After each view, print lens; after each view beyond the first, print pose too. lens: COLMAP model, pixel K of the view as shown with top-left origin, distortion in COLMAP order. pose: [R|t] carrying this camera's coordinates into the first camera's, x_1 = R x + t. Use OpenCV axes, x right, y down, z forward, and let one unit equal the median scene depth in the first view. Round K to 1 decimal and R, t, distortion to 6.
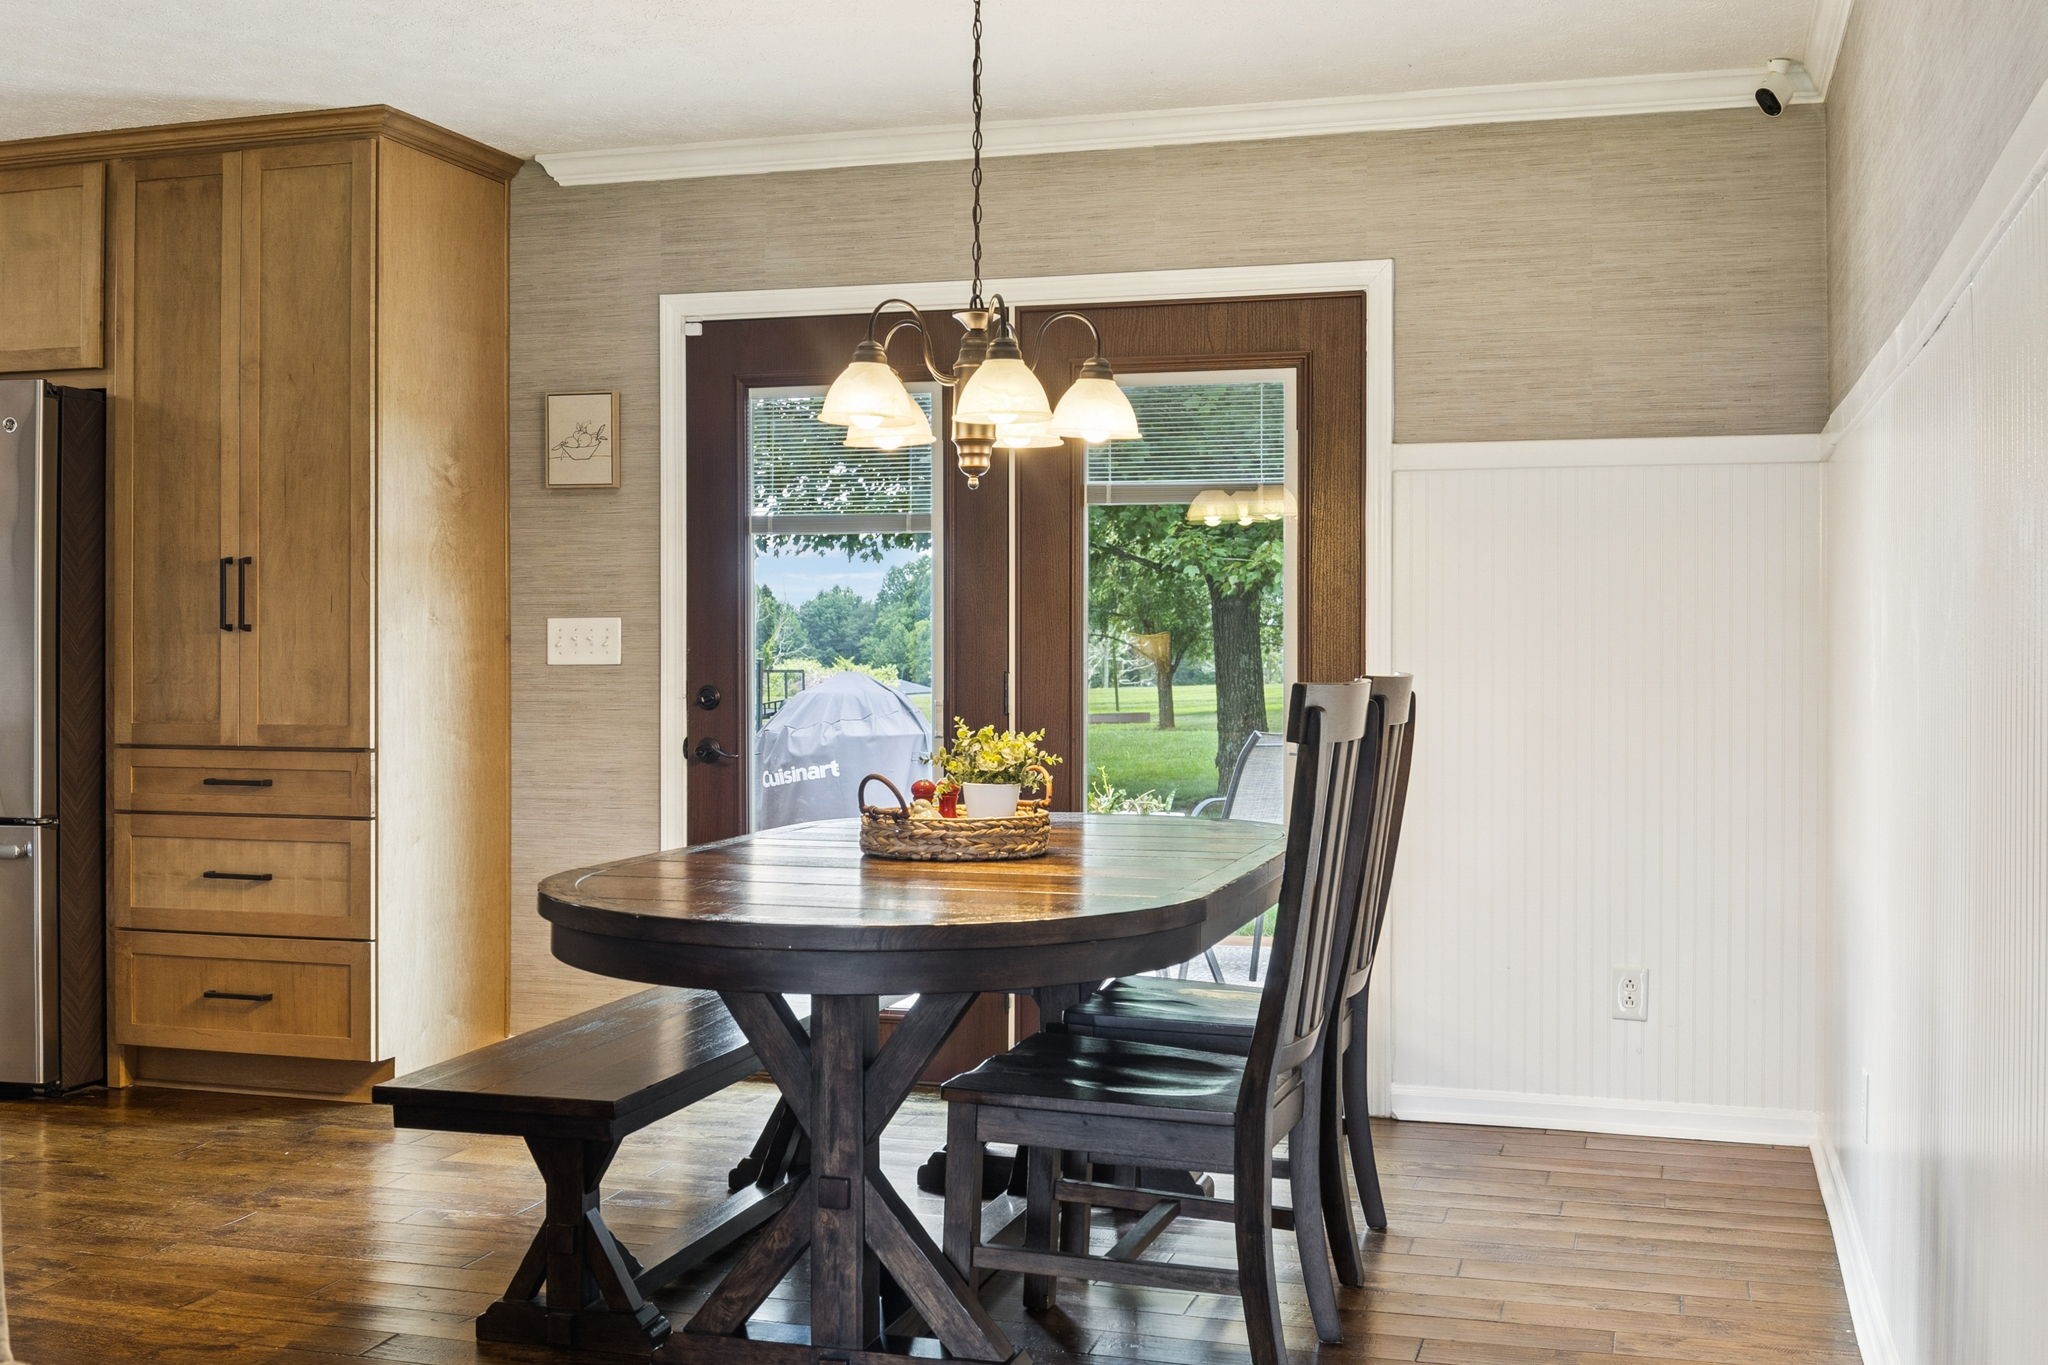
lens RADIAL K [[2161.9, 0, 1029.3], [0, 2161.9, 668.6], [0, 0, 1]] dist [-0.062266, 0.000000]
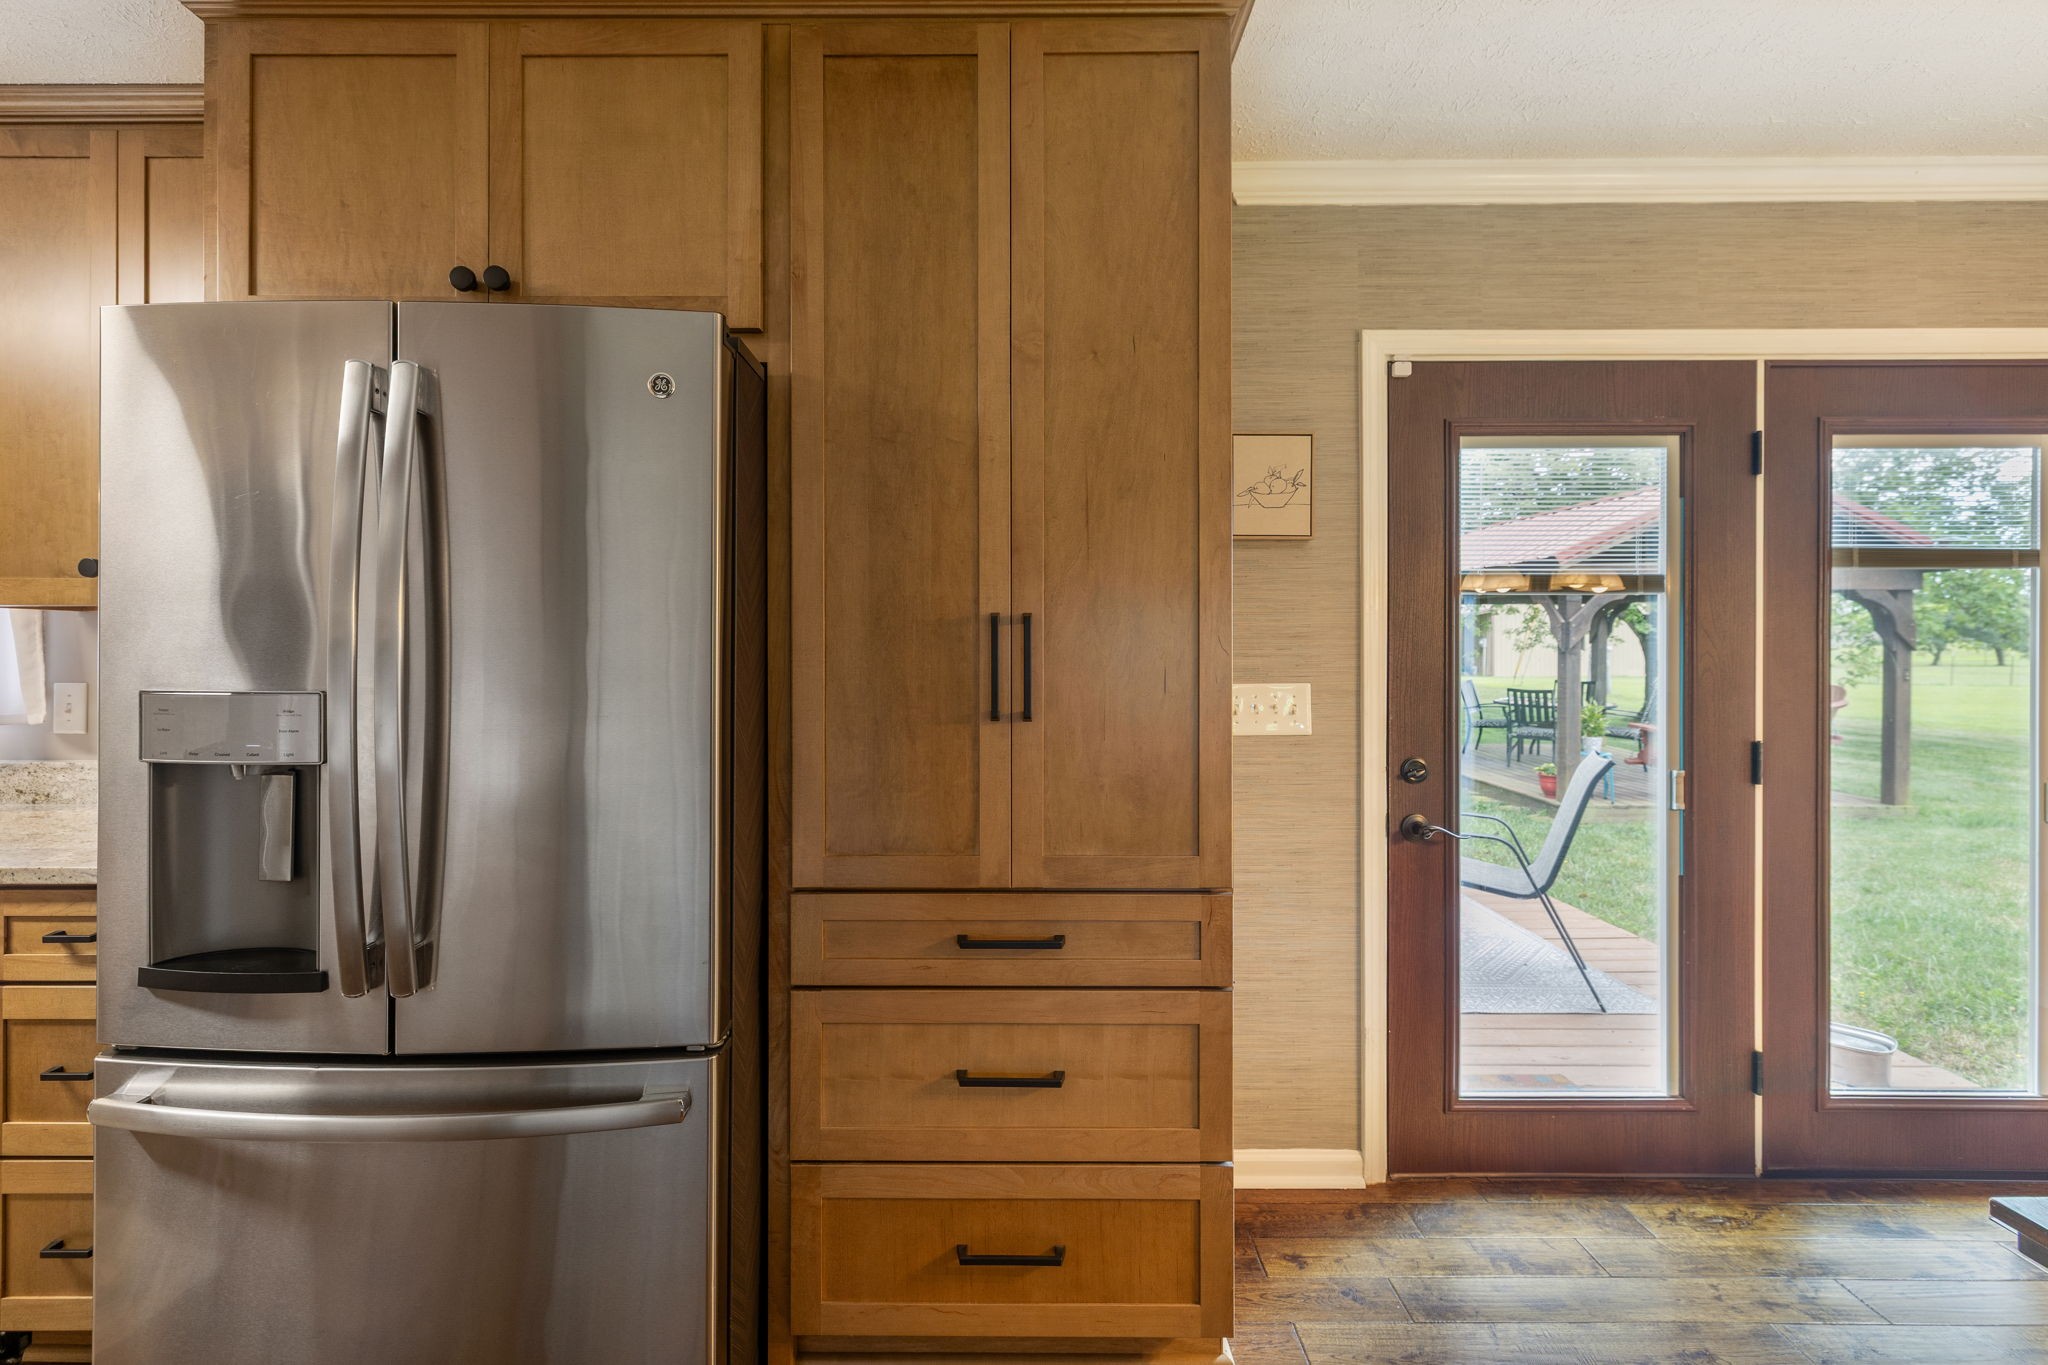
lens RADIAL K [[877.8, 0, 992.6], [0, 877.8, 649.5], [0, 0, 1]] dist [0.001391, -0.001153]
pose [[0.962211, -0.002446, 0.272293, -0.445720], [0.004604, 0.999963, -0.007289, -0.037903], [-0.272265, 0.008267, 0.962187, 0.721084]]
